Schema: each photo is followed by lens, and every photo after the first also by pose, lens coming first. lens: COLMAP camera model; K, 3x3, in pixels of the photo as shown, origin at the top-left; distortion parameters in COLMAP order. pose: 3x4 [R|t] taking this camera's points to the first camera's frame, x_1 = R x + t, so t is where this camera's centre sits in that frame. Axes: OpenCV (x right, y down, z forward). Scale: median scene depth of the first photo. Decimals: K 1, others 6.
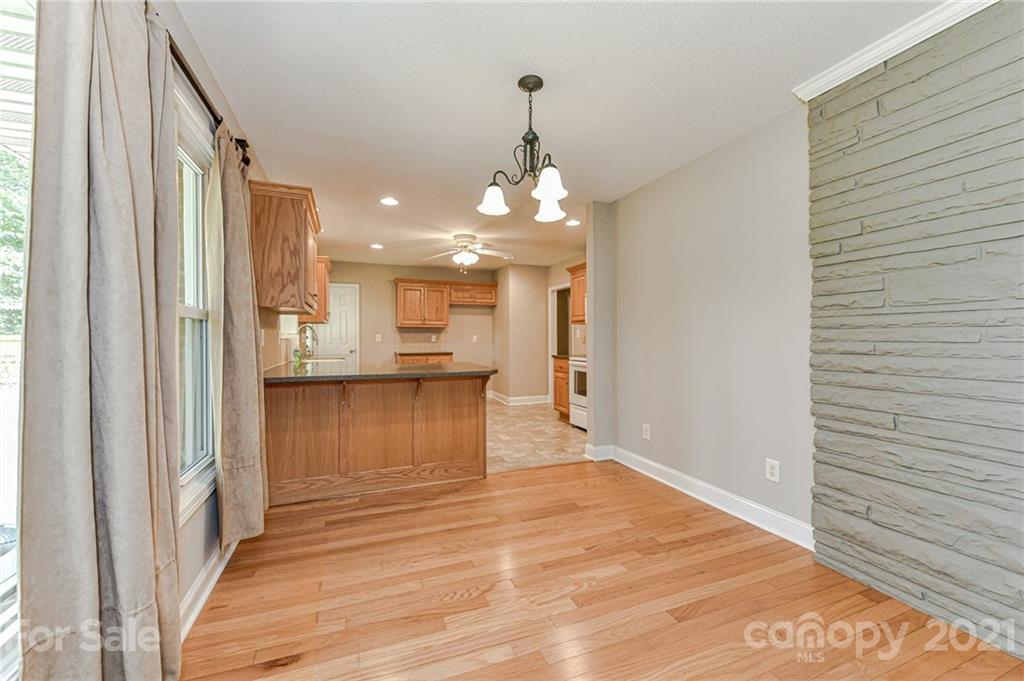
lens RADIAL K [[402.7, 0, 507.6], [0, 402.7, 337.1], [0, 0, 1]] dist [0.006292, -0.002594]
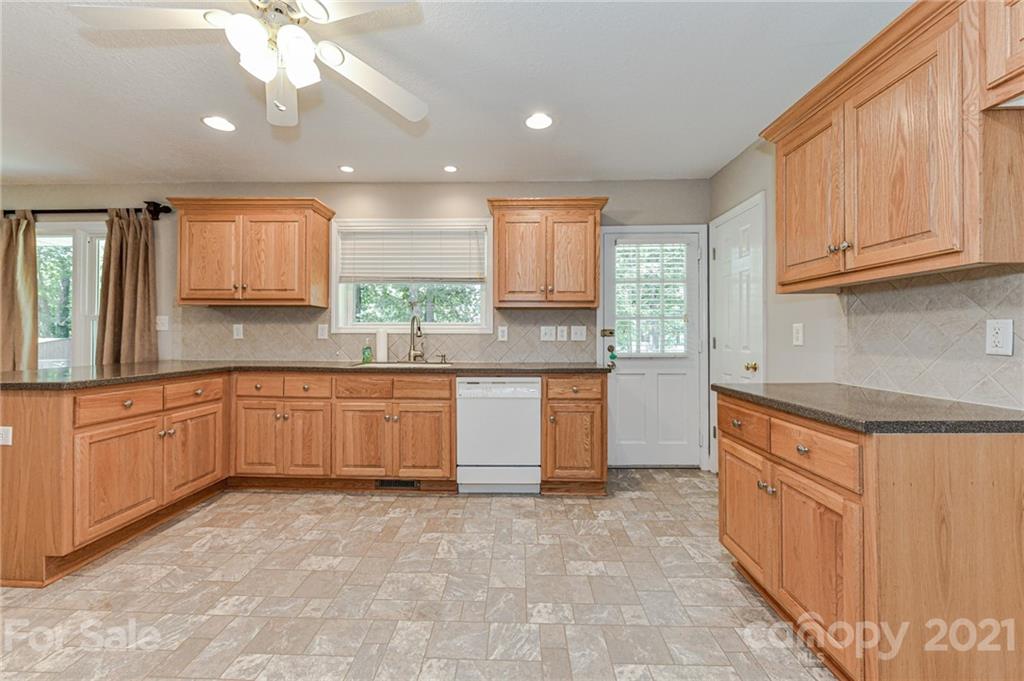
lens RADIAL K [[394.7, 0, 516.0], [0, 394.7, 338.0], [0, 0, 1]] dist [0.000192, -0.000119]
pose [[-0.378751, 0.007228, -0.925470, 0.116417], [-0.002149, 0.999960, 0.008690, 0.006197], [0.925496, 0.005280, -0.378720, 1.715205]]
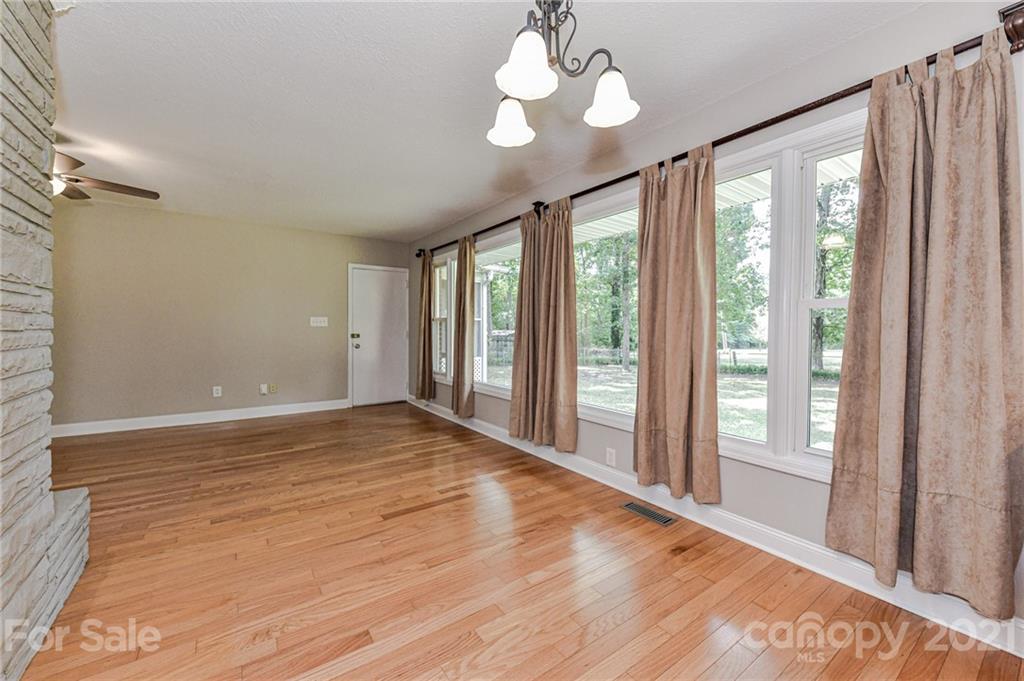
lens RADIAL K [[402.7, 0, 507.6], [0, 402.7, 337.1], [0, 0, 1]] dist [0.006292, -0.002594]
pose [[-0.971230, 0.005134, -0.238088, 0.141008], [-0.000585, 0.999713, 0.023943, 0.000956], [0.238142, 0.023394, -0.970949, 0.842885]]
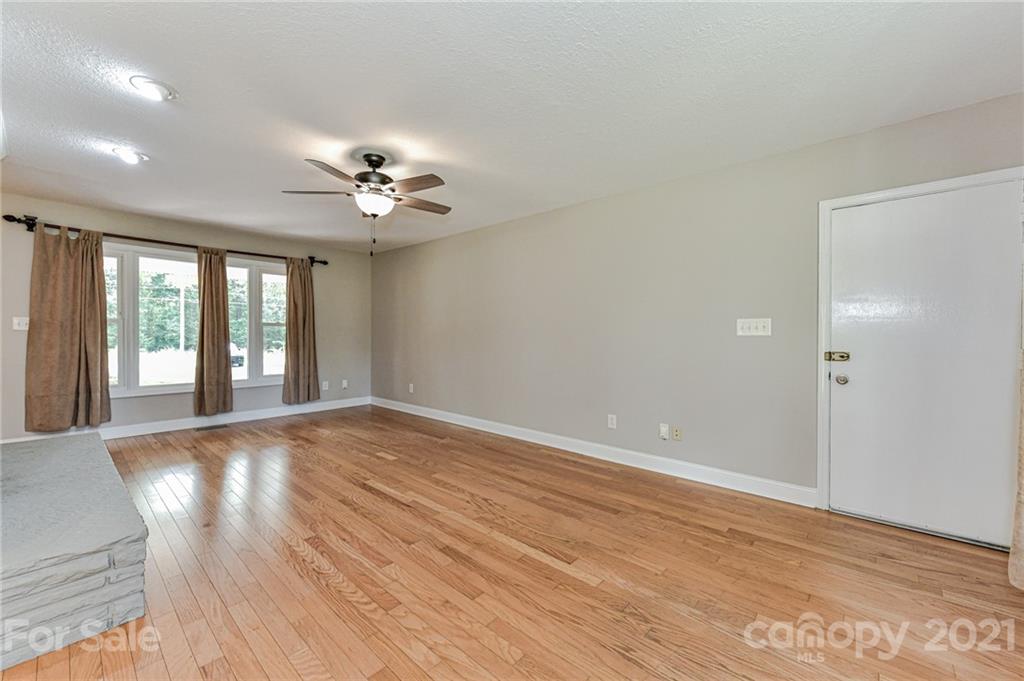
lens RADIAL K [[402.7, 0, 507.6], [0, 402.7, 337.1], [0, 0, 1]] dist [0.006292, -0.002594]
pose [[-0.459123, -0.001964, 0.888371, -0.016614], [-0.003398, 0.999994, 0.000454, 0.001183], [-0.888366, -0.002811, -0.459127, 0.062062]]
